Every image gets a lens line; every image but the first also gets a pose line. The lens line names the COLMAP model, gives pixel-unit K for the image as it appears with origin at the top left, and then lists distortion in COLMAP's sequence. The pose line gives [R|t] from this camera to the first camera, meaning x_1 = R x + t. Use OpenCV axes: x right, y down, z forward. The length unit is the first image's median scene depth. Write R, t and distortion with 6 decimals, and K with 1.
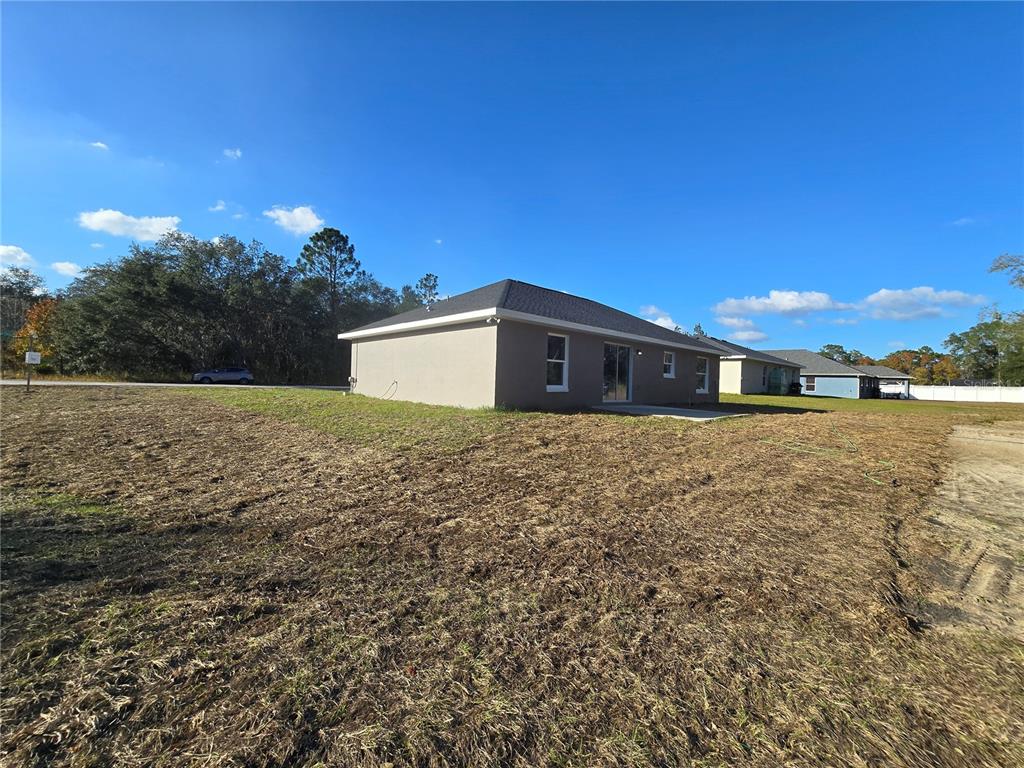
lens RADIAL K [[420.2, 0, 503.2], [0, 420.2, 386.5], [0, 0, 1]] dist [-0.001509, 0.000094]
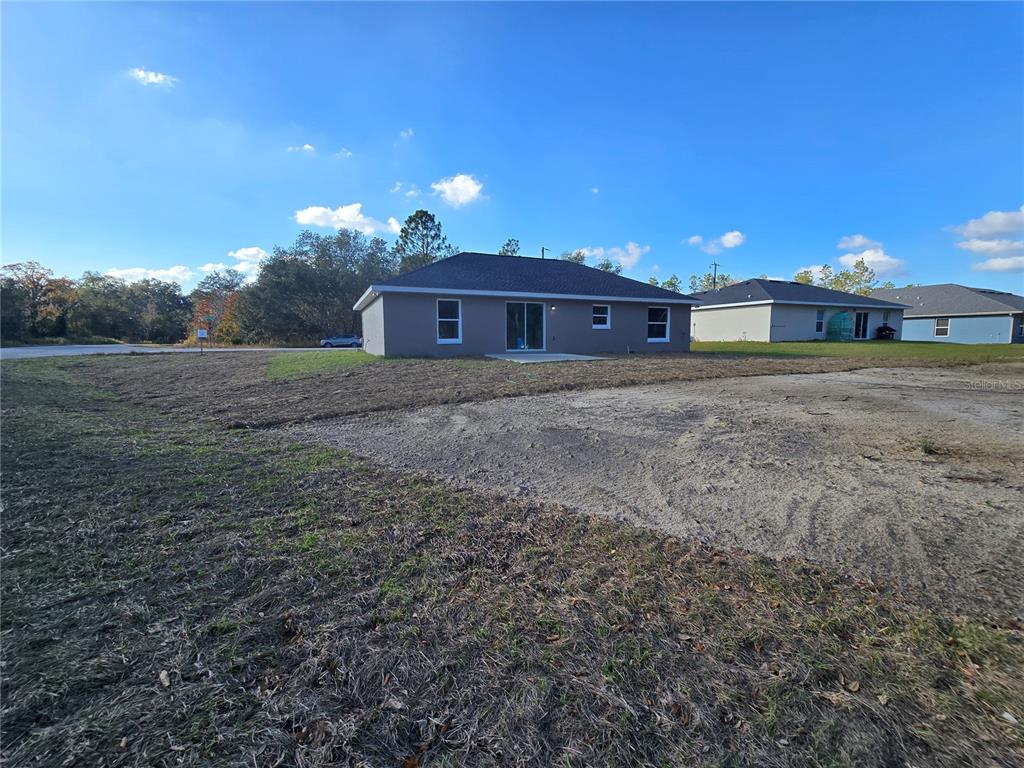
lens RADIAL K [[420.2, 0, 510.3], [0, 420.2, 387.8], [0, 0, 1]] dist [-0.001509, 0.000094]
pose [[0.944216, 0.002345, -0.329318, 0.282113], [0.030541, 0.995042, 0.094652, 0.012036], [0.327908, -0.099430, 0.939463, -0.072416]]
